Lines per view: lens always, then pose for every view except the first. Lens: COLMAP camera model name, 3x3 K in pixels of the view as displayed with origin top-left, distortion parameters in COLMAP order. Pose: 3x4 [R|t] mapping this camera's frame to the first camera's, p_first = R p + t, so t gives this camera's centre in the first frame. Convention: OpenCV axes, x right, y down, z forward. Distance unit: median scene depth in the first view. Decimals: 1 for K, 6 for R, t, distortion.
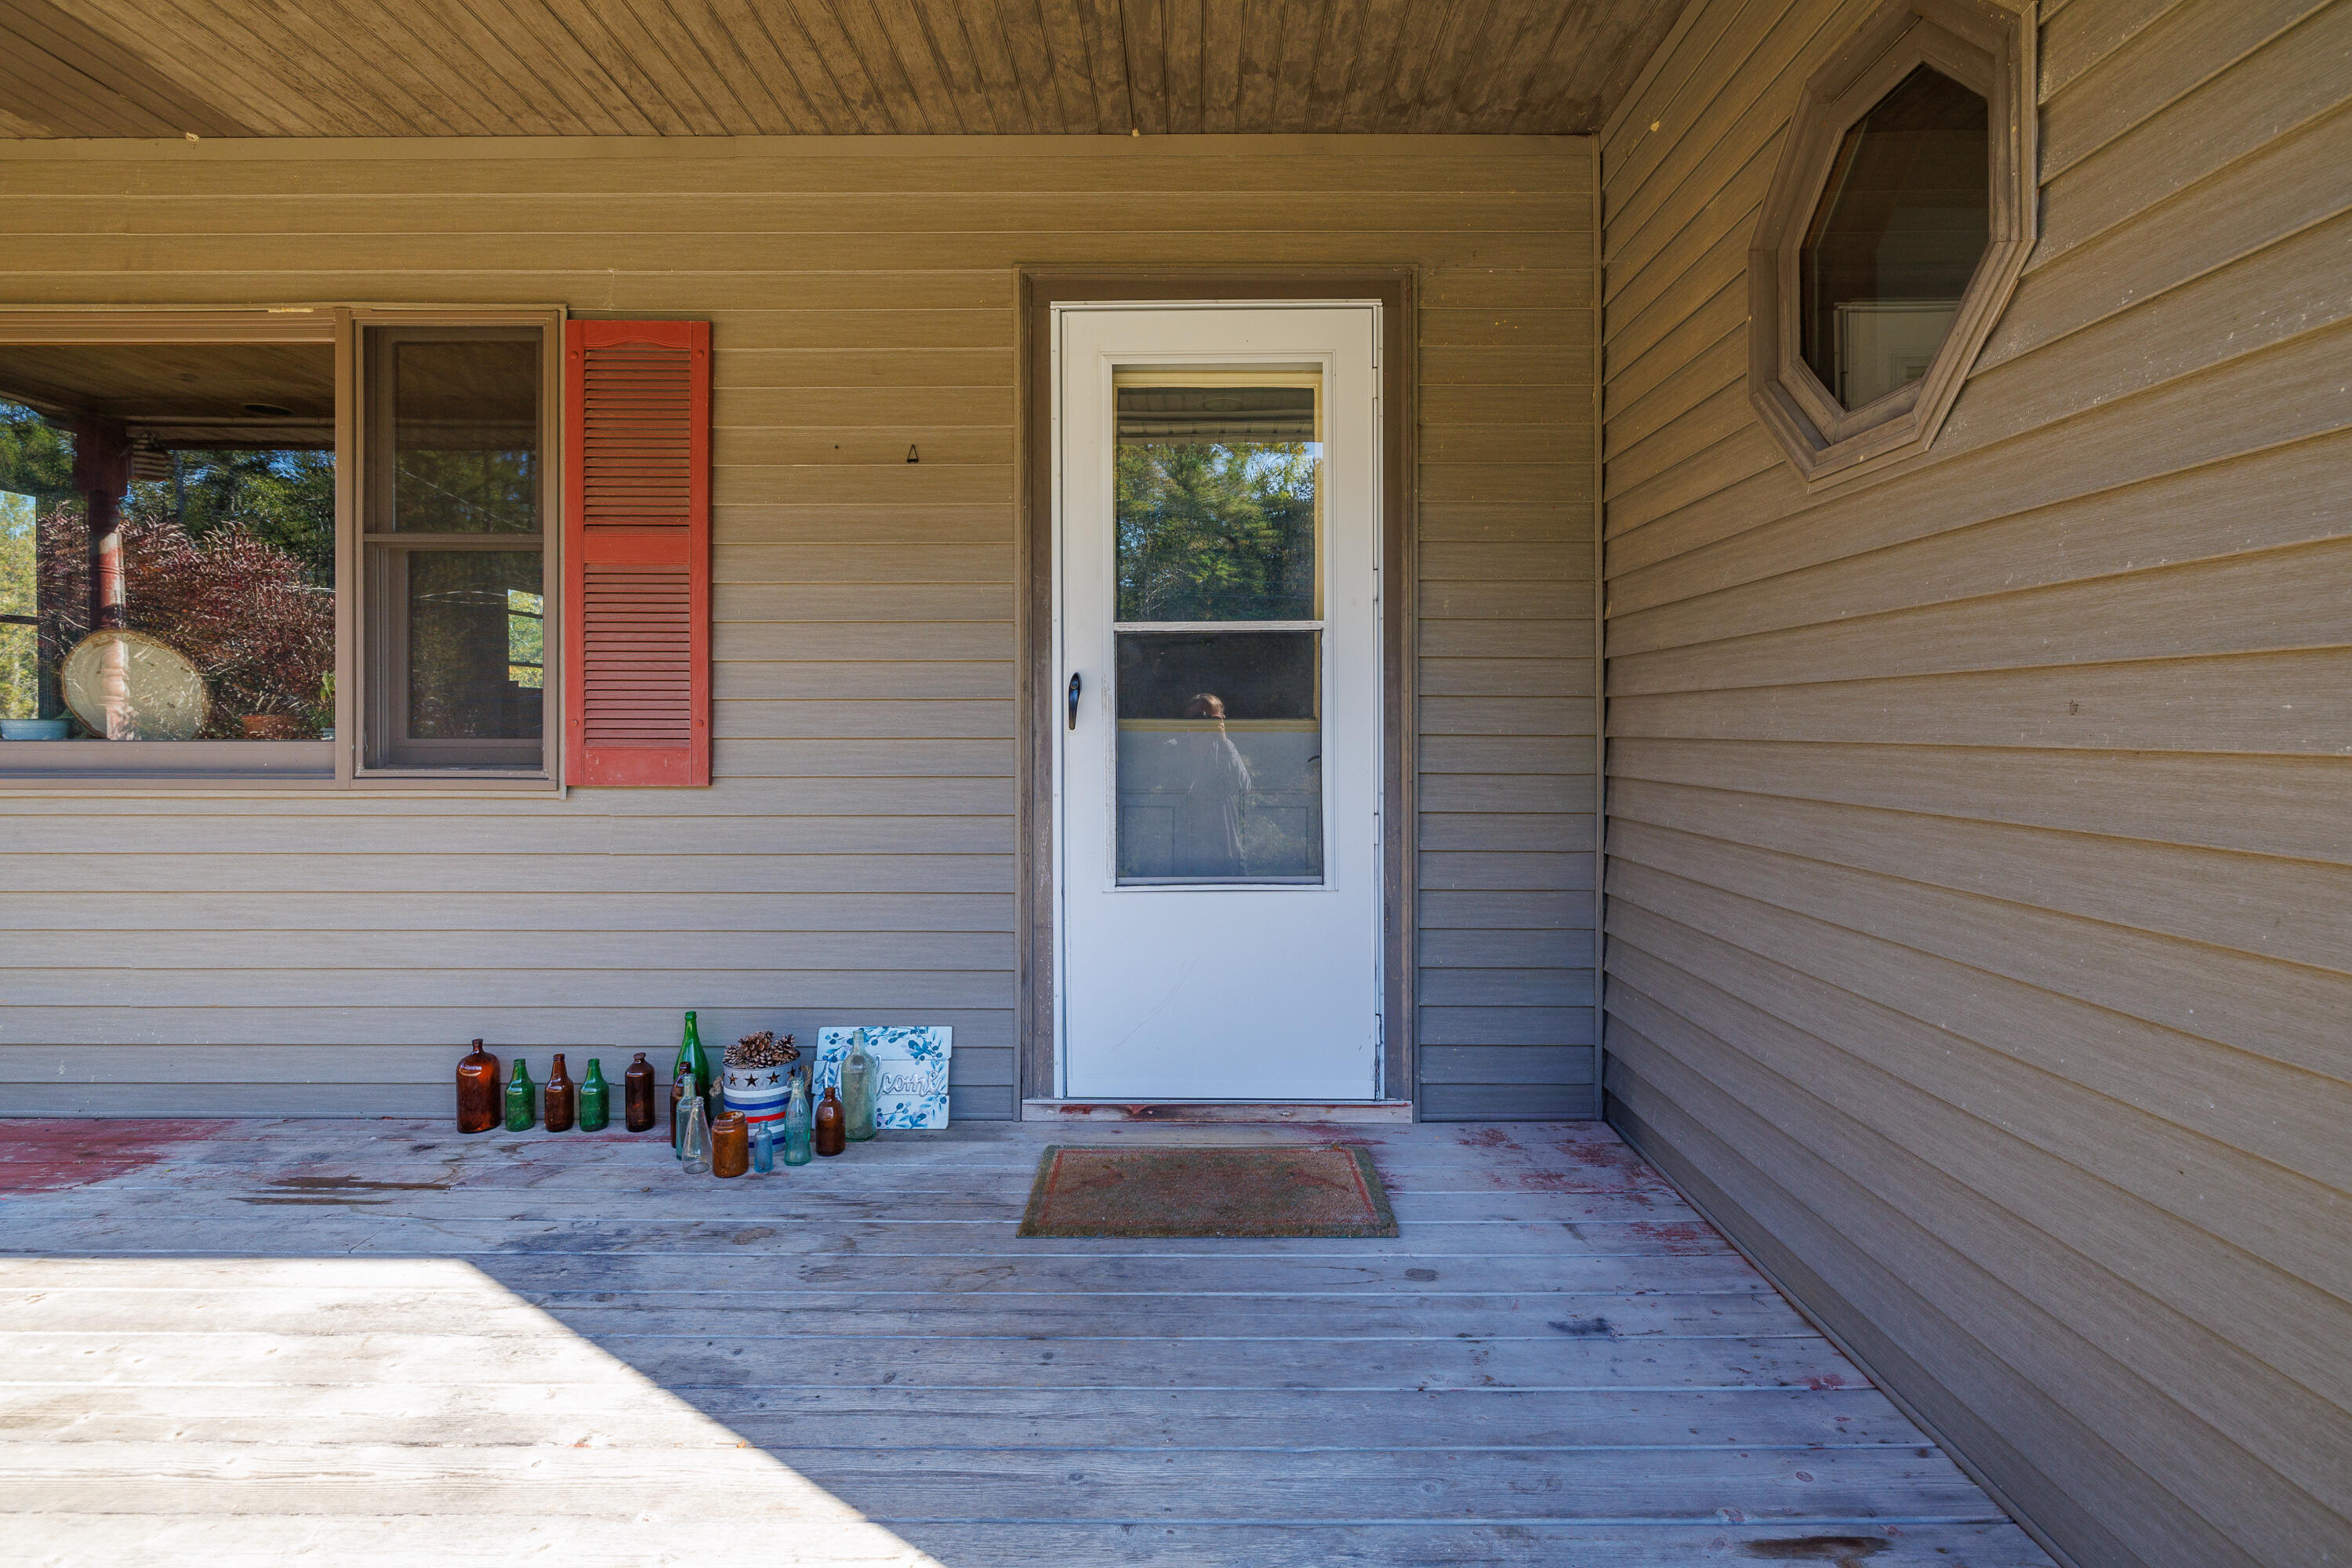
lens RADIAL K [[1111.2, 0, 1180.1], [0, 1111.2, 723.7], [0, 0, 1]] dist [0.000802, 0.000260]
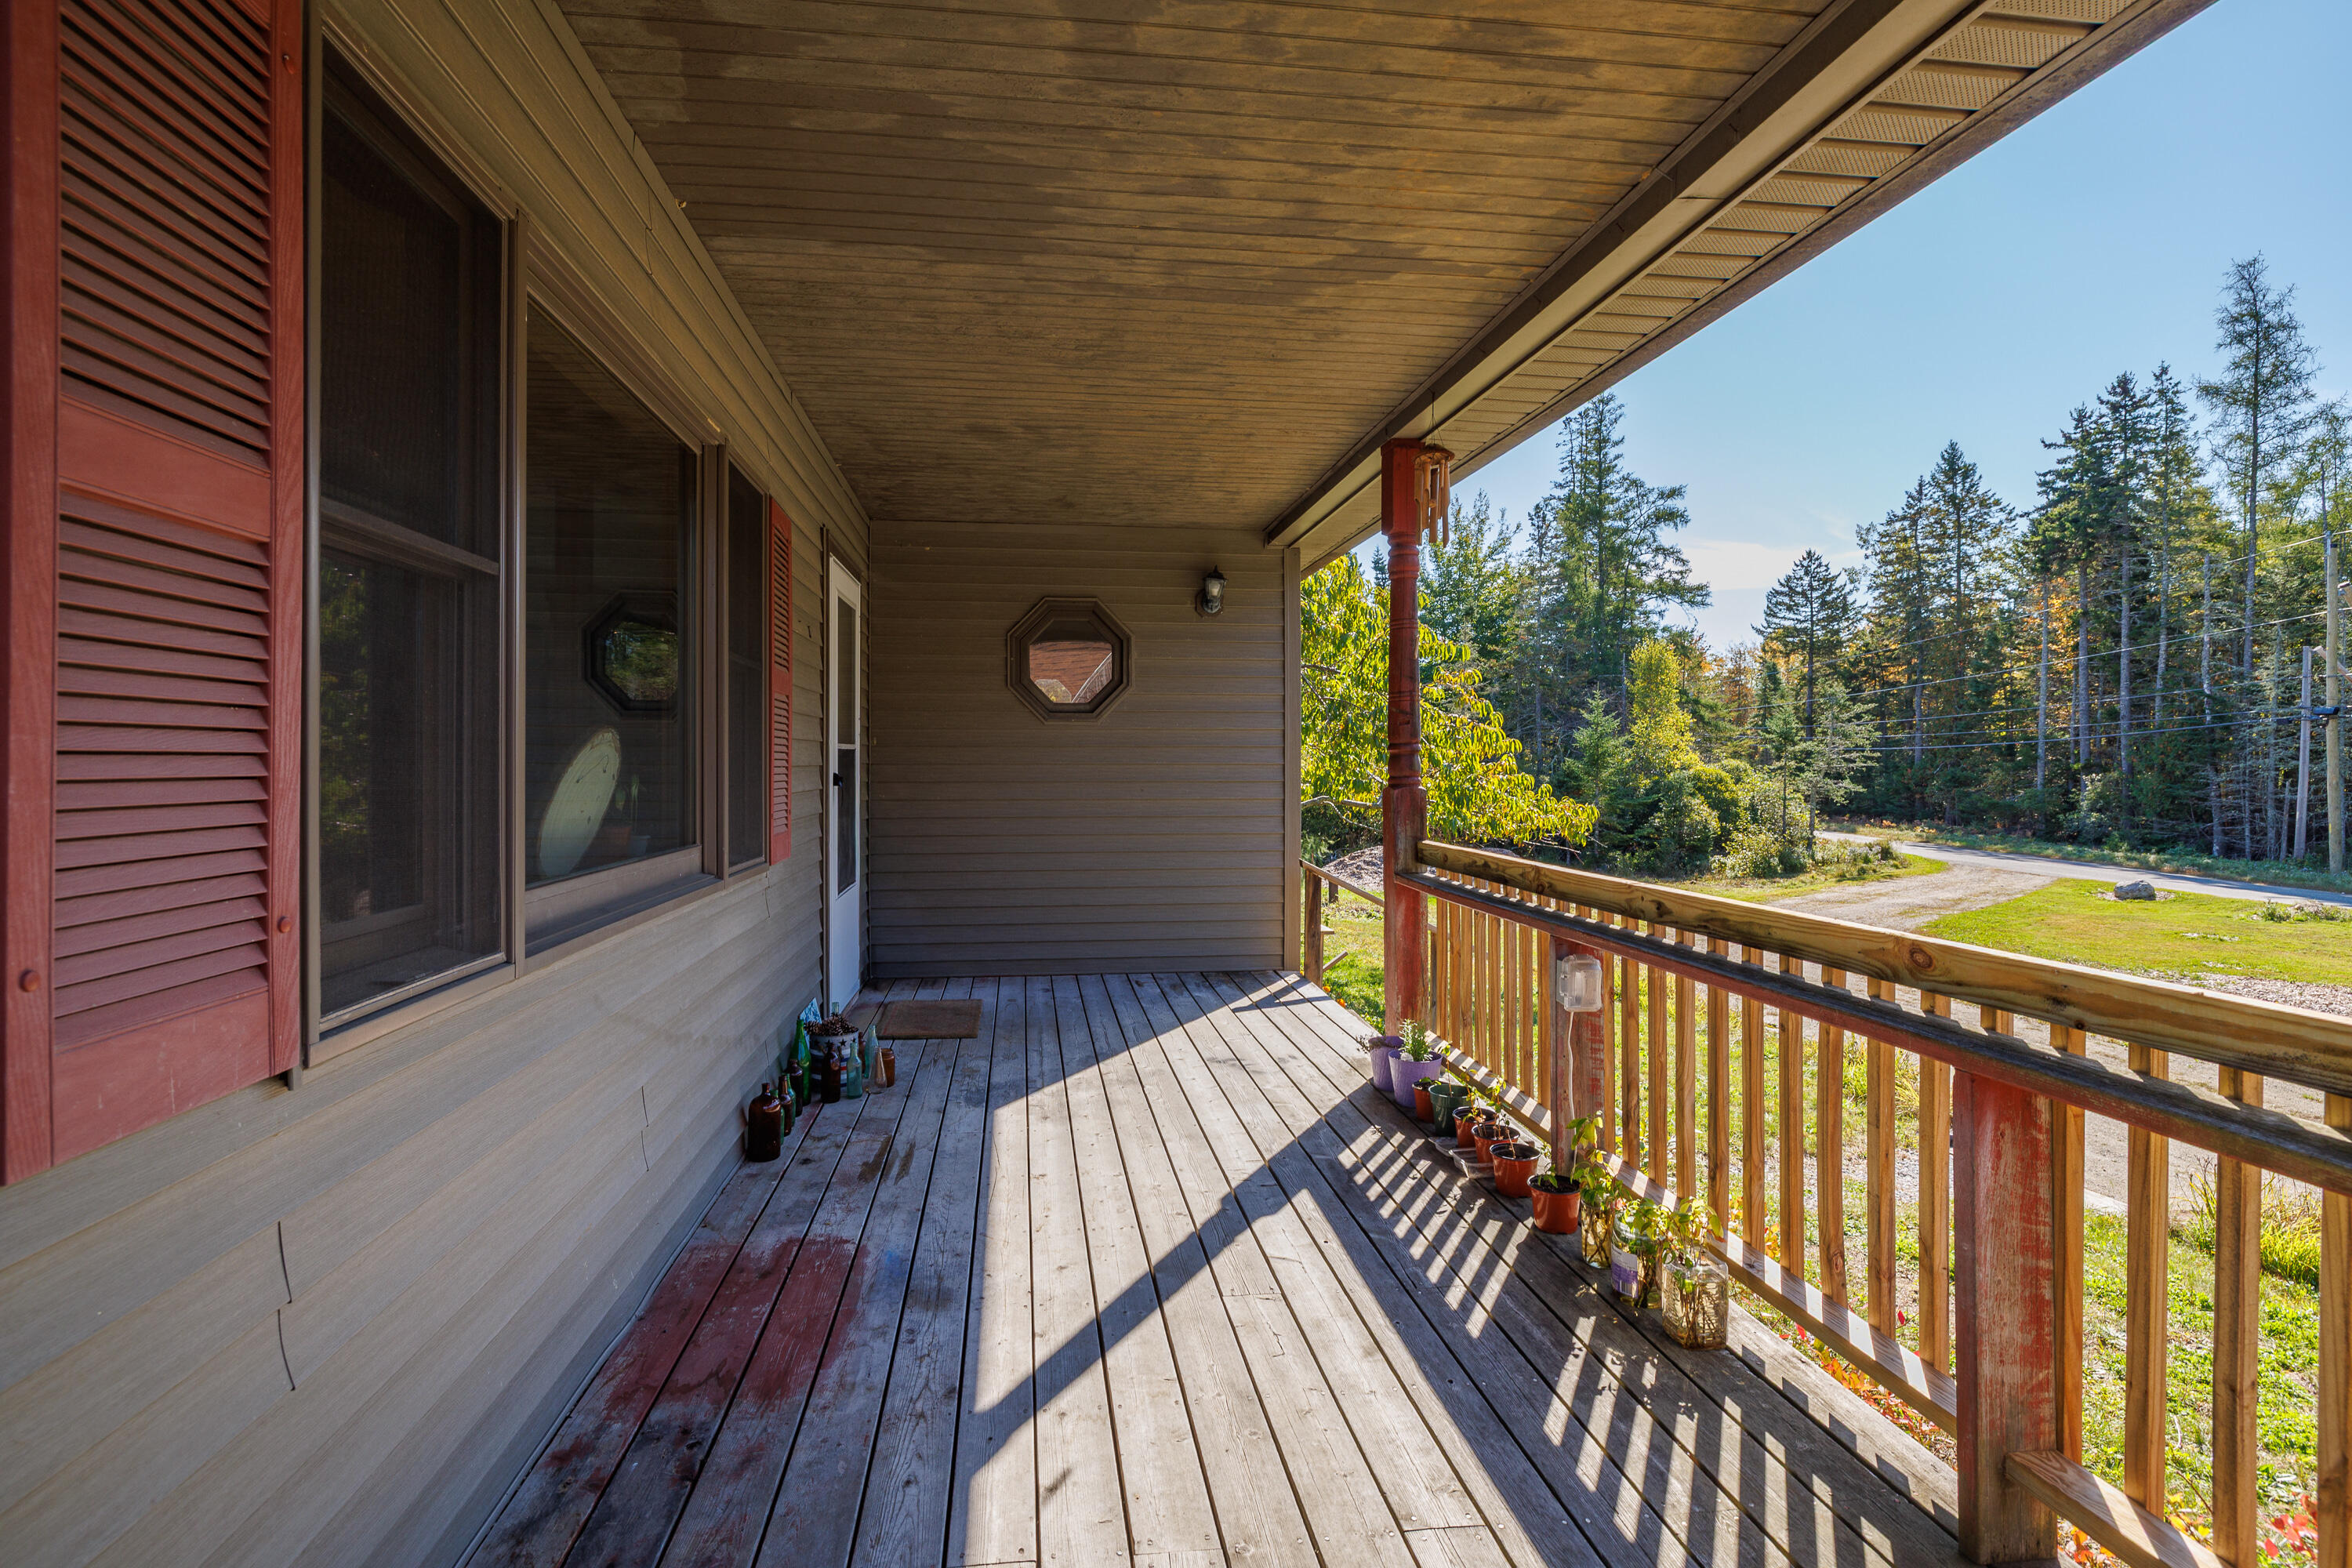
lens RADIAL K [[1158.4, 0, 1176.0], [0, 1158.4, 784.0], [0, 0, 1]] dist [-0.000205, -0.000041]
pose [[-0.137061, -0.008647, 0.990525, -2.176020], [-0.001581, 0.999963, 0.008511, -0.058593], [-0.990561, -0.000400, -0.137069, 0.823503]]
